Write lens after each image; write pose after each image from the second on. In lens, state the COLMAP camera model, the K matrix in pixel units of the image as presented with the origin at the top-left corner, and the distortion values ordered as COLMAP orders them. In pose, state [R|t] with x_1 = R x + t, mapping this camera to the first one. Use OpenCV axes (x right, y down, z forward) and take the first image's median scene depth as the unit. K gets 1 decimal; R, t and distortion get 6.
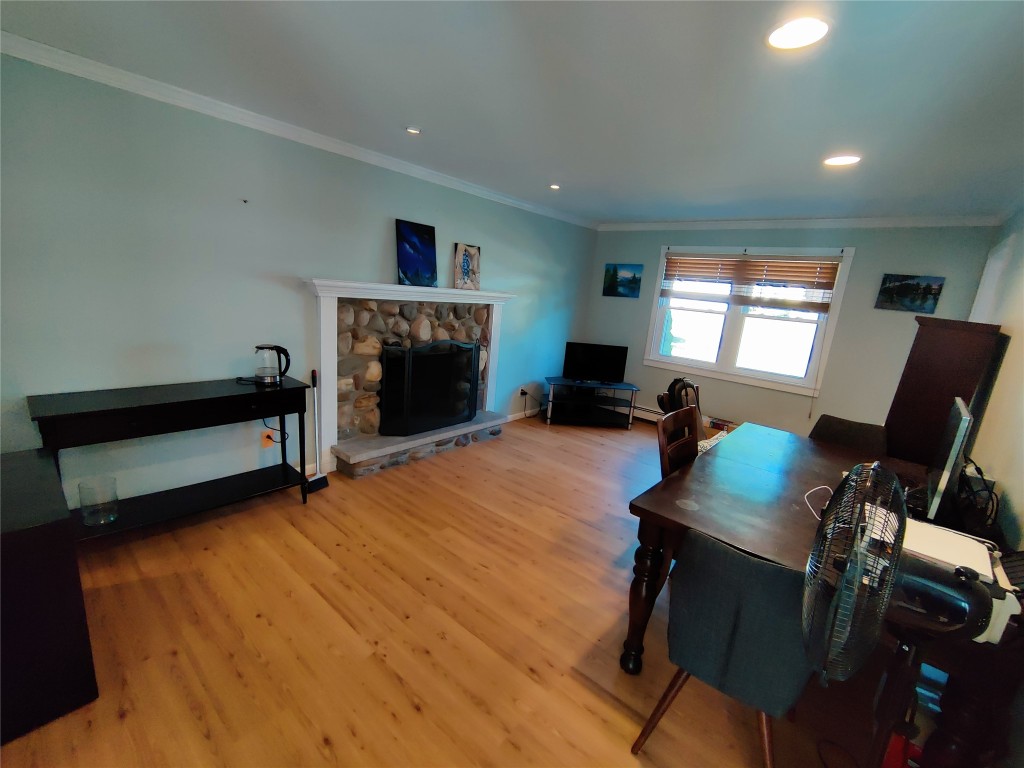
lens RADIAL K [[437.9, 0, 503.3], [0, 437.9, 388.2], [0, 0, 1]] dist [-0.001003, 0.000712]
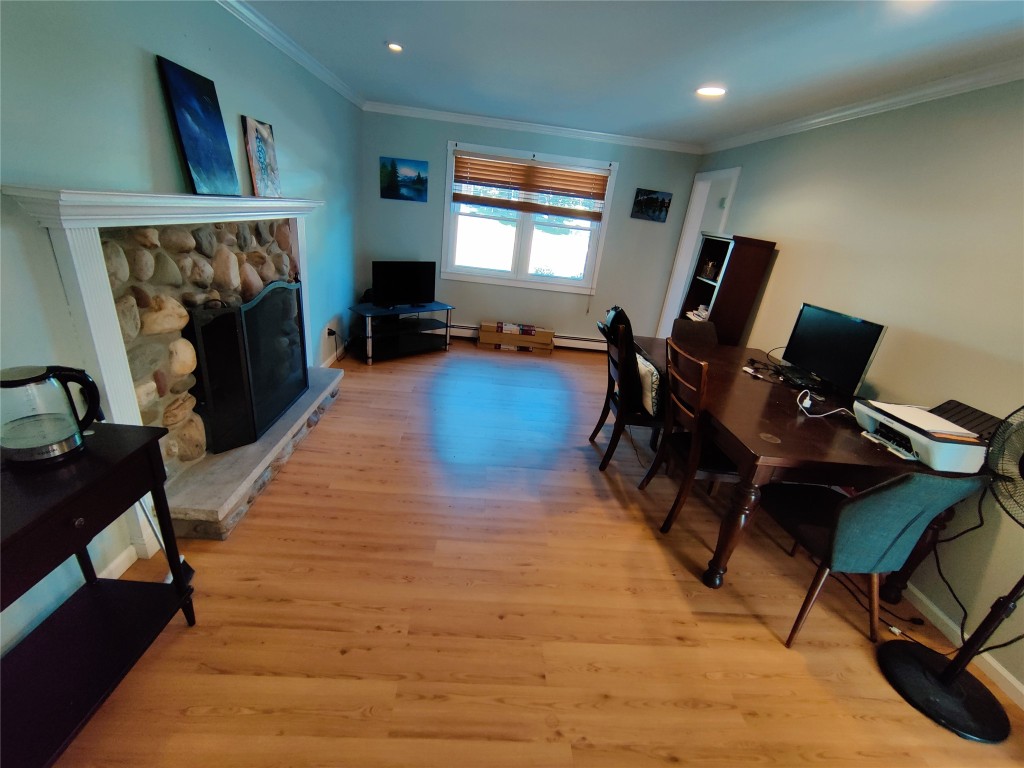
lens RADIAL K [[437.9, 0, 498.1], [0, 437.9, 387.0], [0, 0, 1]] dist [-0.001003, 0.000712]
pose [[0.740871, -0.259136, 0.619644, -0.337652], [0.107824, 0.956496, 0.271089, -0.106268], [-0.662936, -0.134030, 0.736581, 0.289597]]
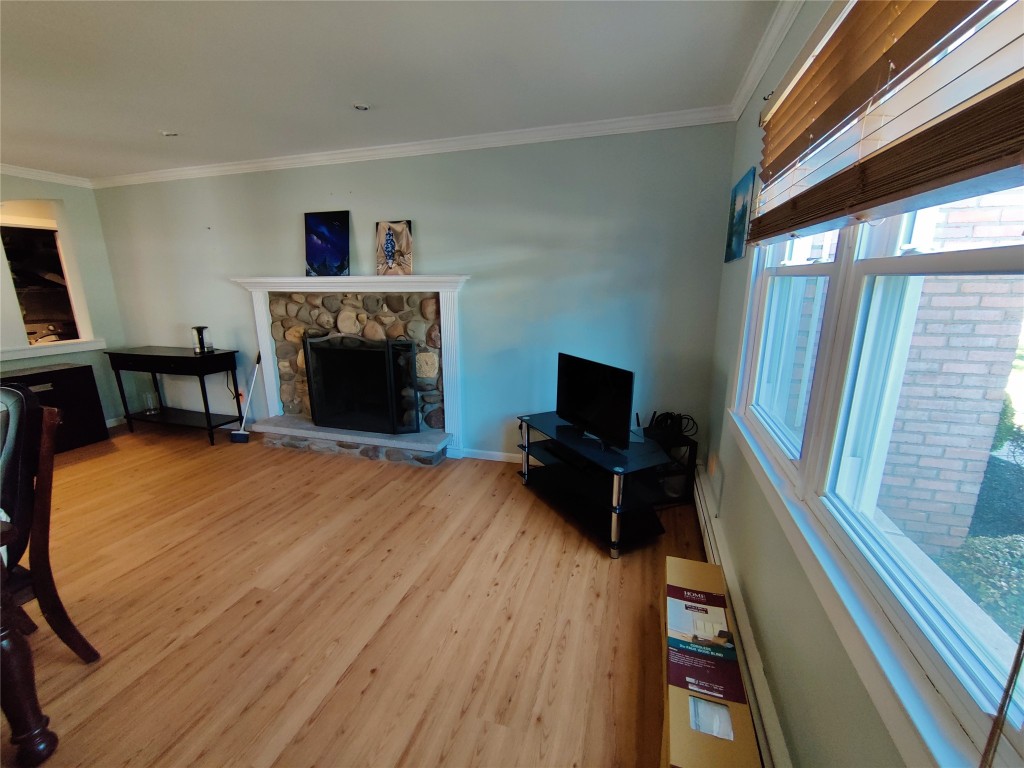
lens RADIAL K [[437.9, 0, 518.2], [0, 437.9, 388.7], [0, 0, 1]] dist [-0.001003, 0.000712]
pose [[0.408504, 0.128062, -0.903728, 0.874890], [-0.167449, 0.983819, 0.063721, -0.118013], [0.897266, 0.125298, 0.423338, 0.979990]]
